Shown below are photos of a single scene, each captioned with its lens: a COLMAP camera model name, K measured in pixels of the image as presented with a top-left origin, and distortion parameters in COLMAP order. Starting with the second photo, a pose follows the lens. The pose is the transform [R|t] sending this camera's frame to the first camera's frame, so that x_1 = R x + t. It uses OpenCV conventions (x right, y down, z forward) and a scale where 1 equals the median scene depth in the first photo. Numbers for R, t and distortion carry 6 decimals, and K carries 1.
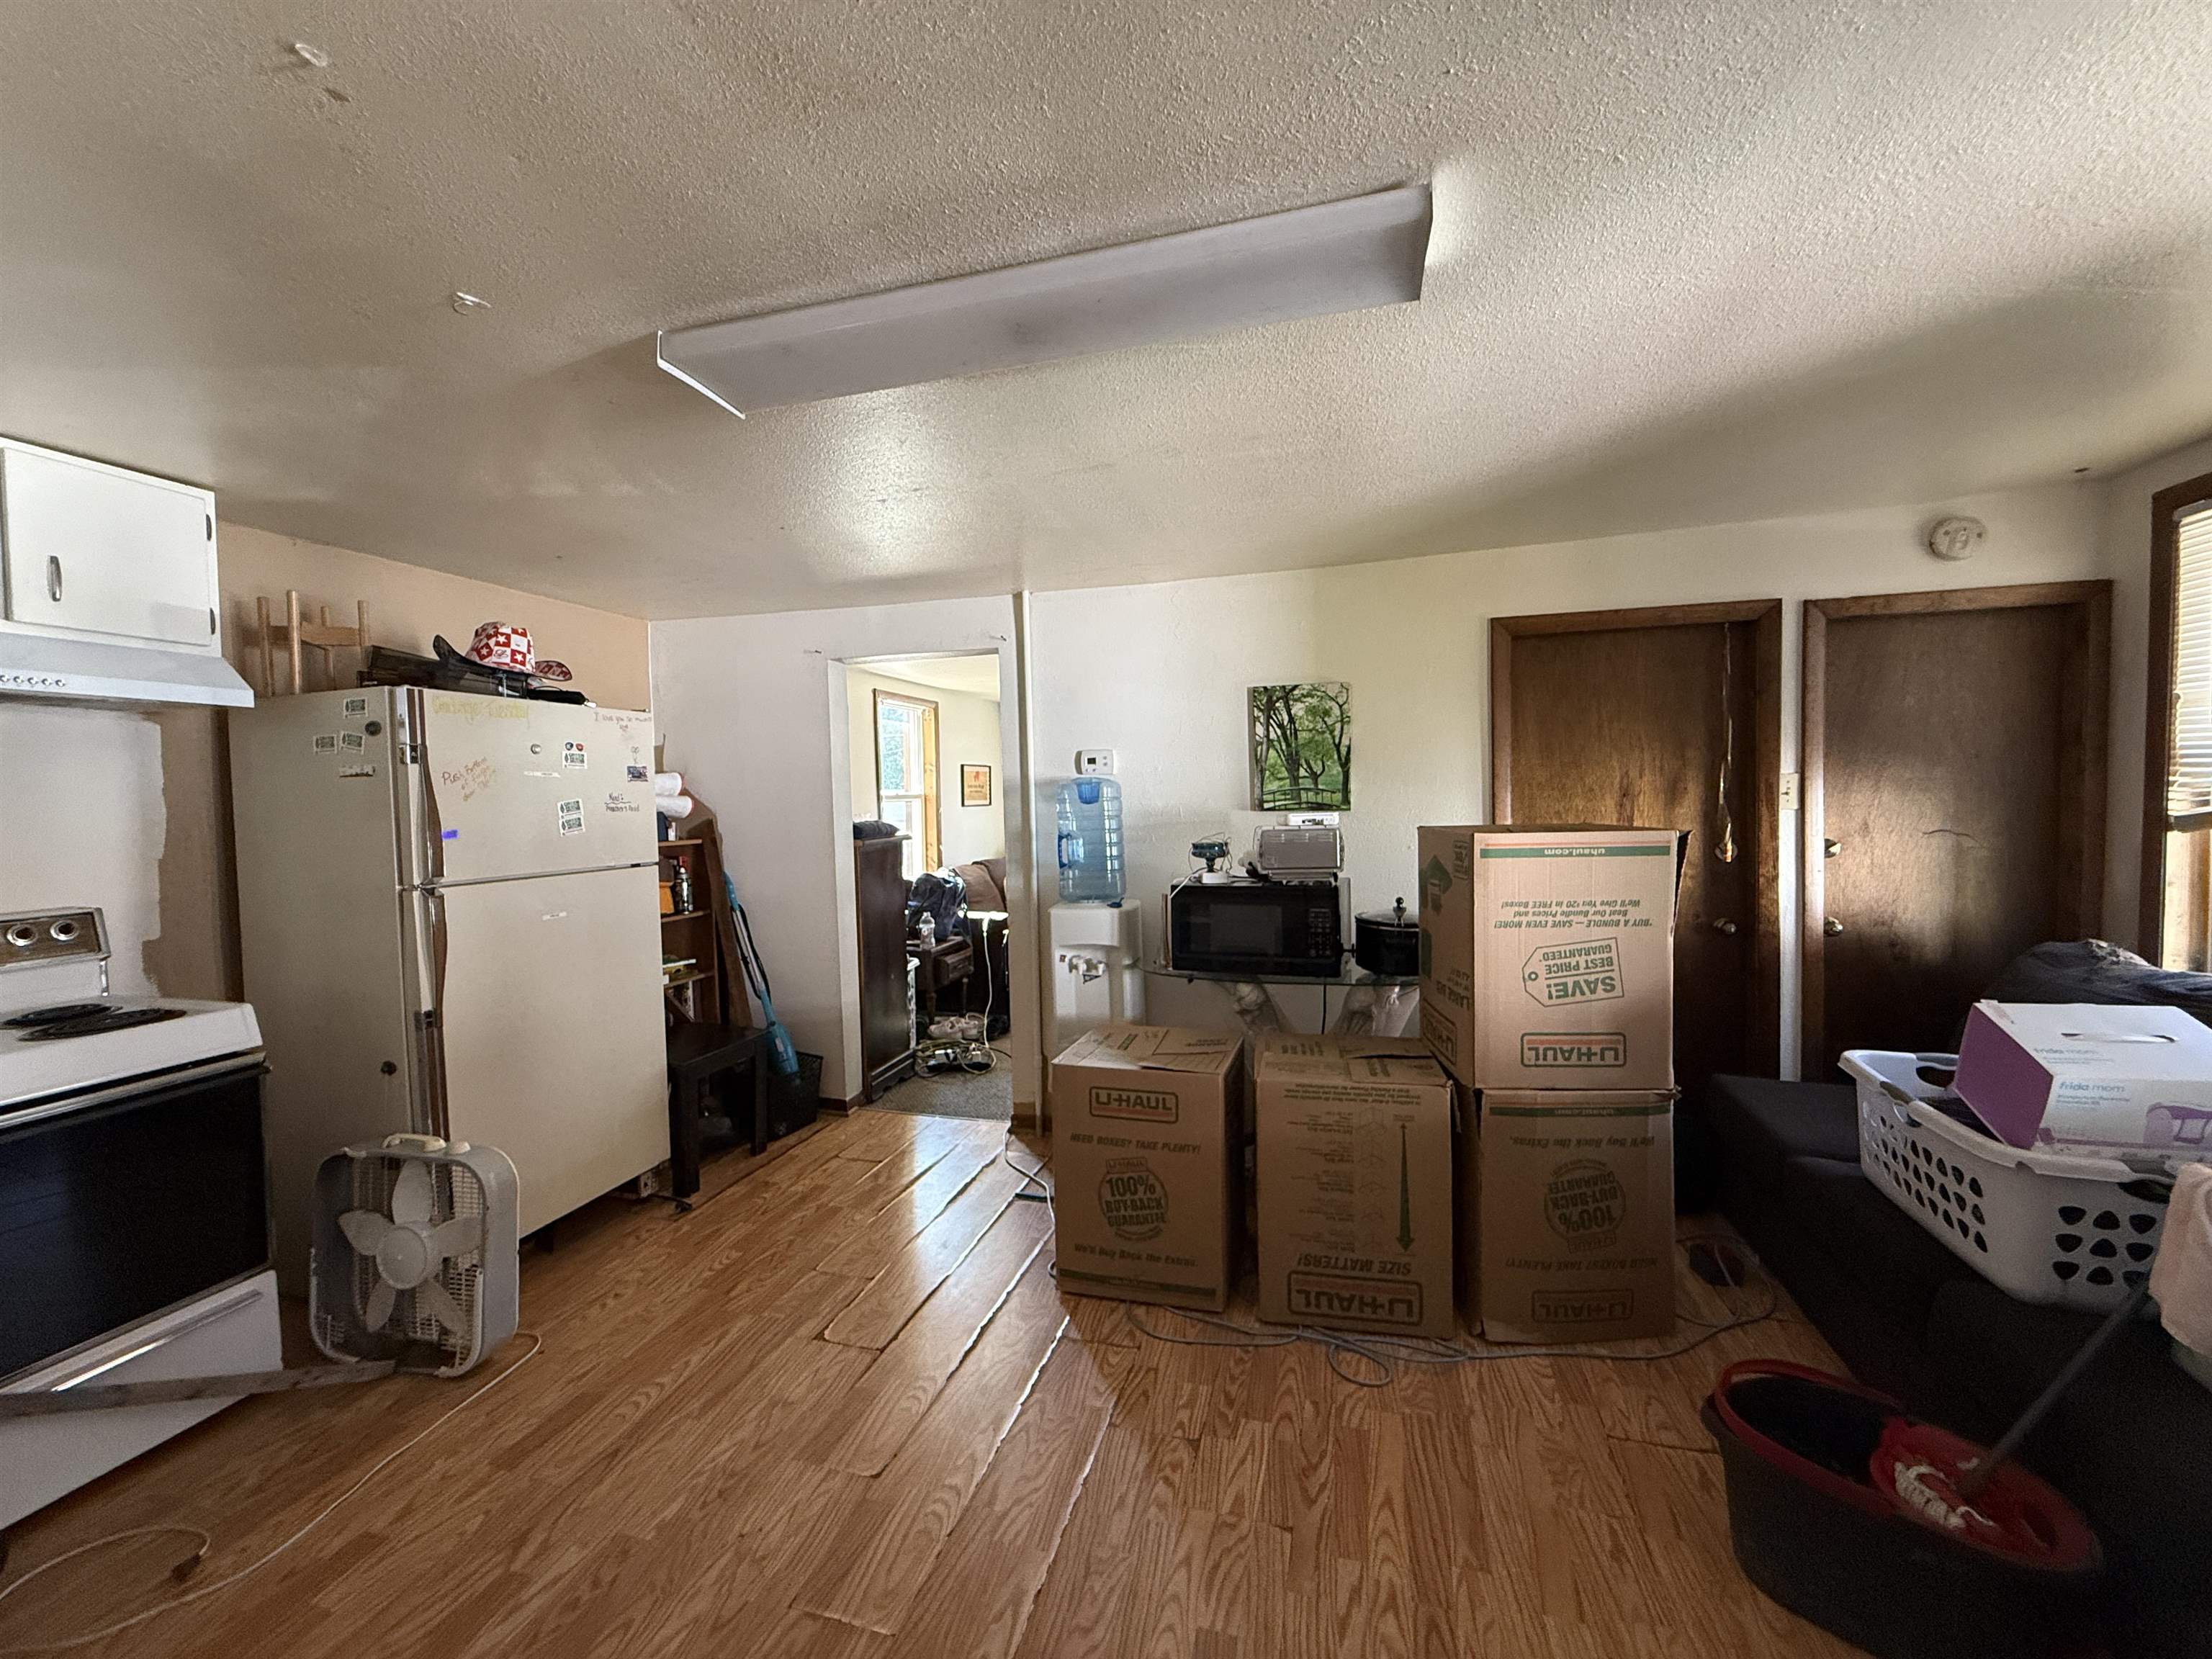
lens RADIAL K [[886.9, 0, 1112.8], [0, 886.9, 830.2], [0, 0, 1]] dist [-0.000654, 0.000700]
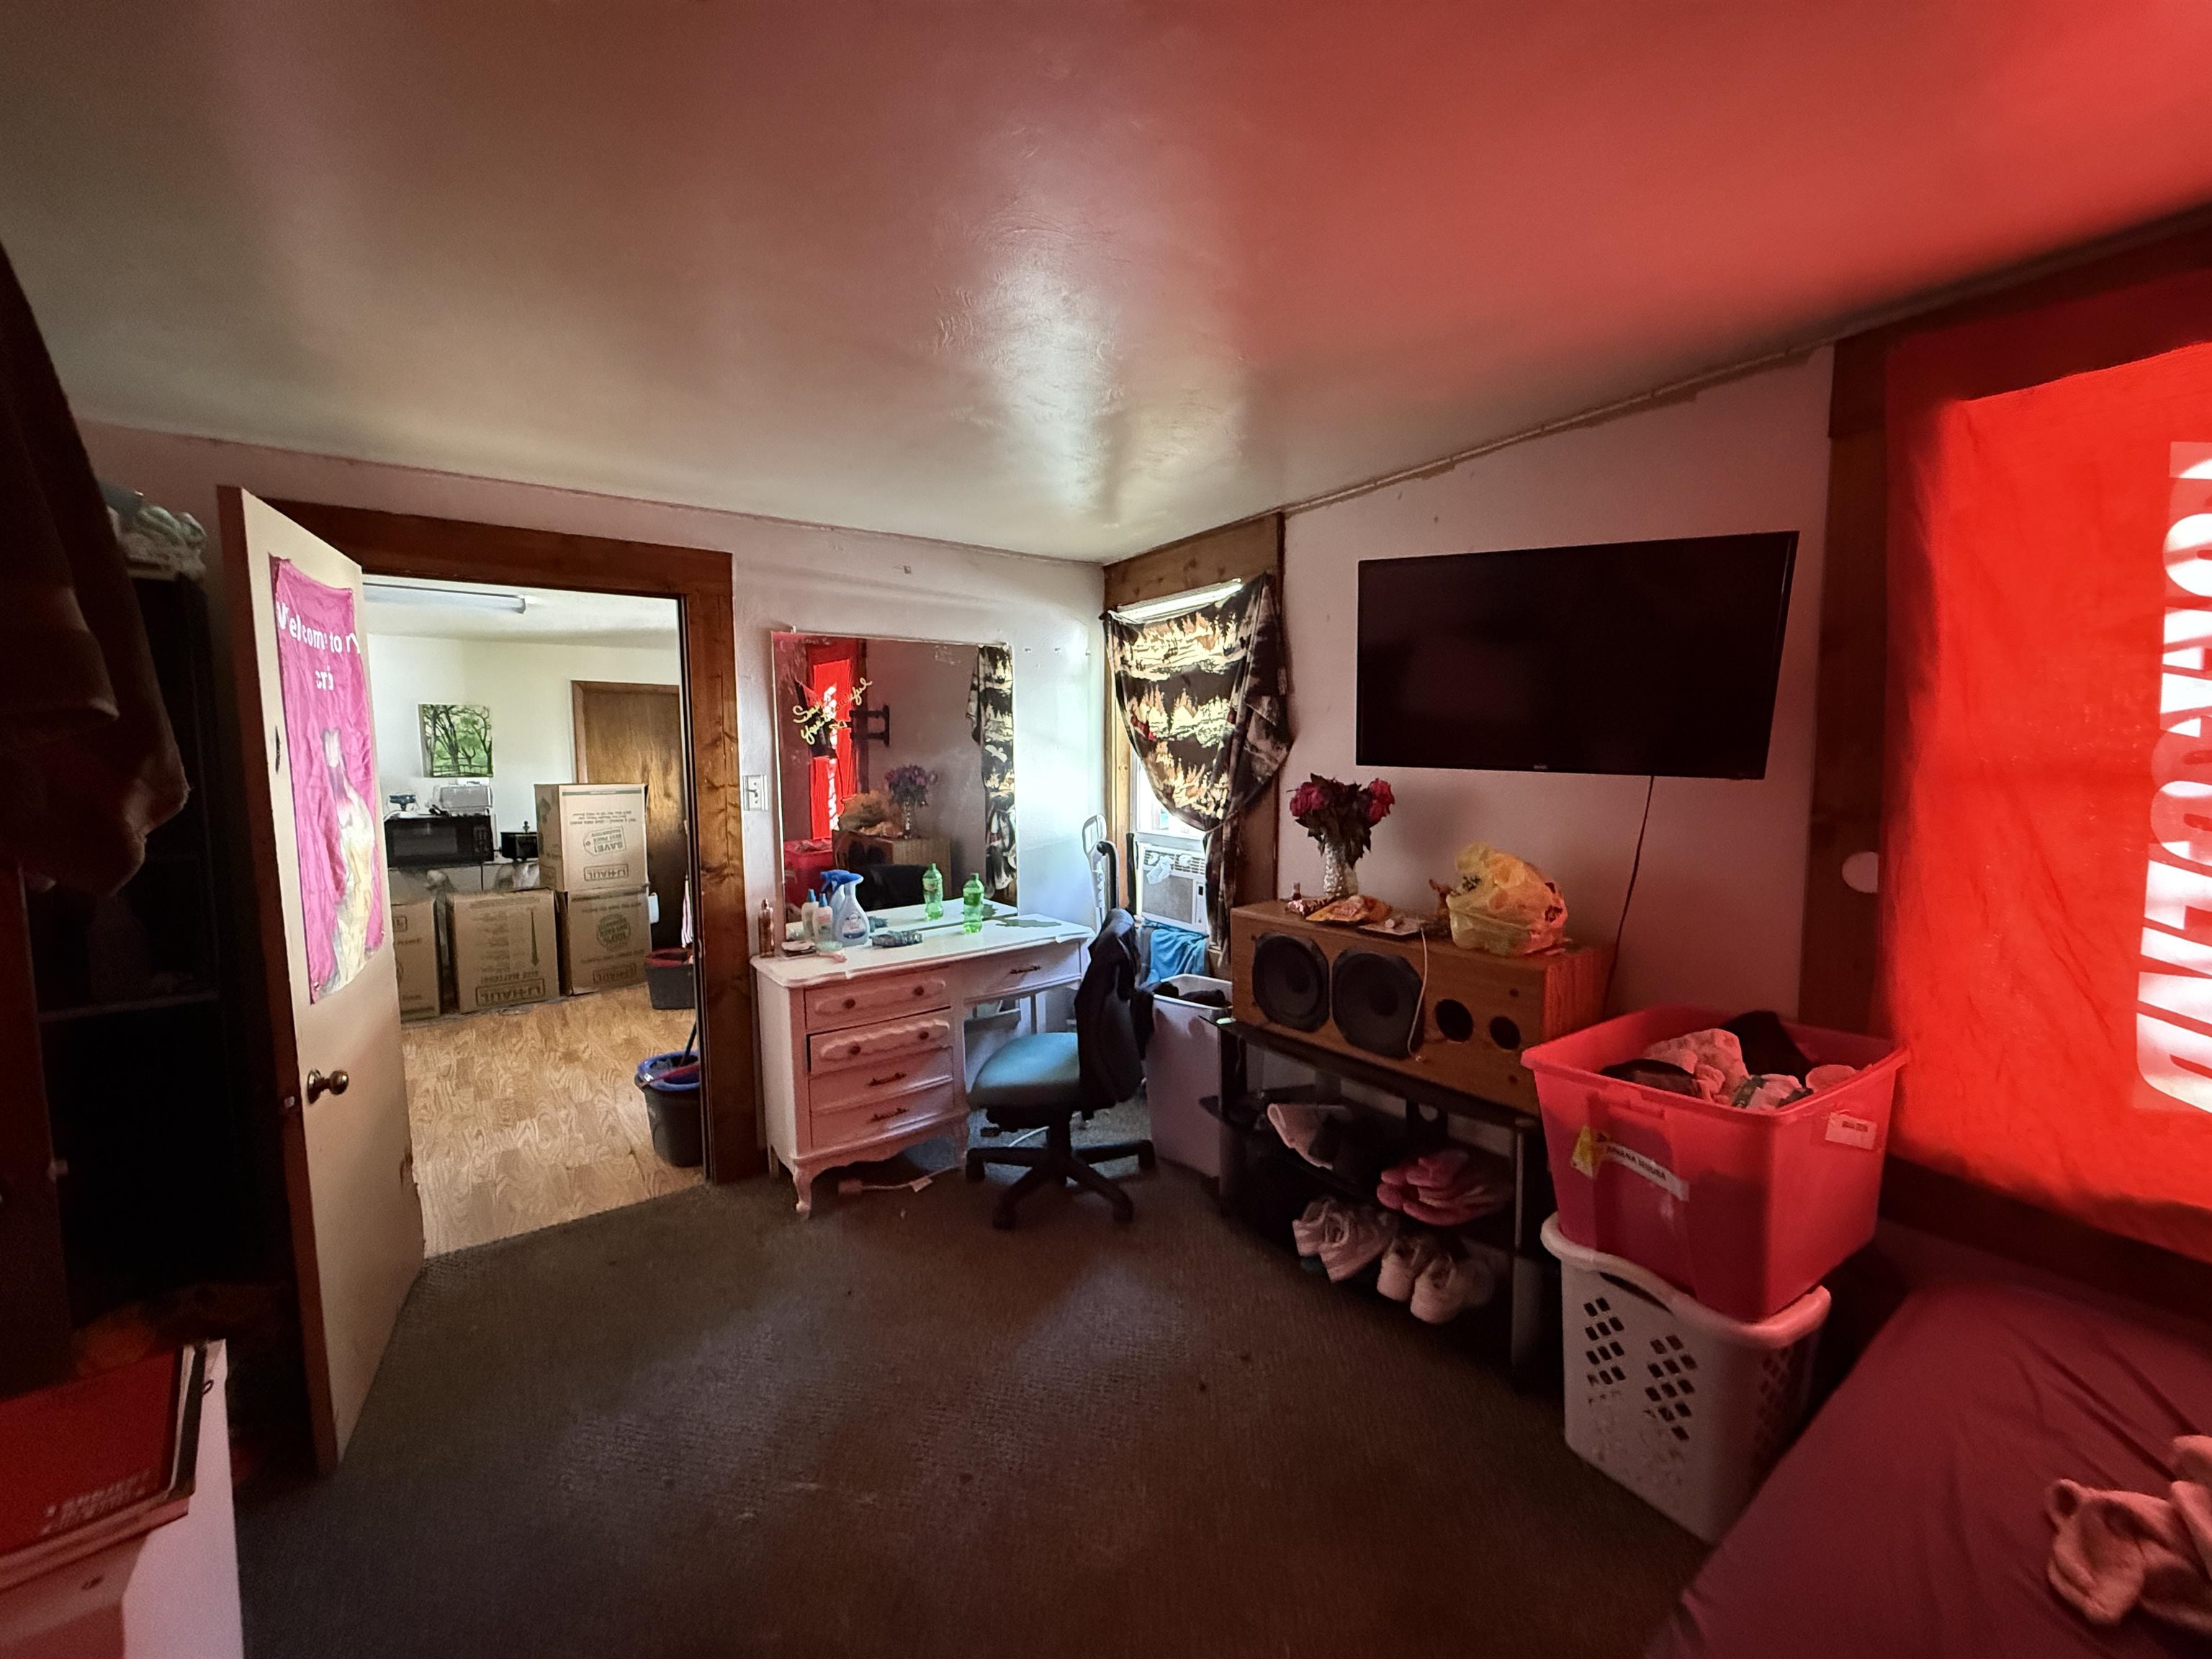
lens RADIAL K [[886.9, 0, 1094.1], [0, 886.9, 838.1], [0, 0, 1]] dist [-0.000654, 0.000700]
pose [[0.637682, -0.048650, 0.768762, -0.406593], [0.020368, 0.998720, 0.046306, 0.050278], [-0.770031, -0.013870, 0.637856, -1.288146]]
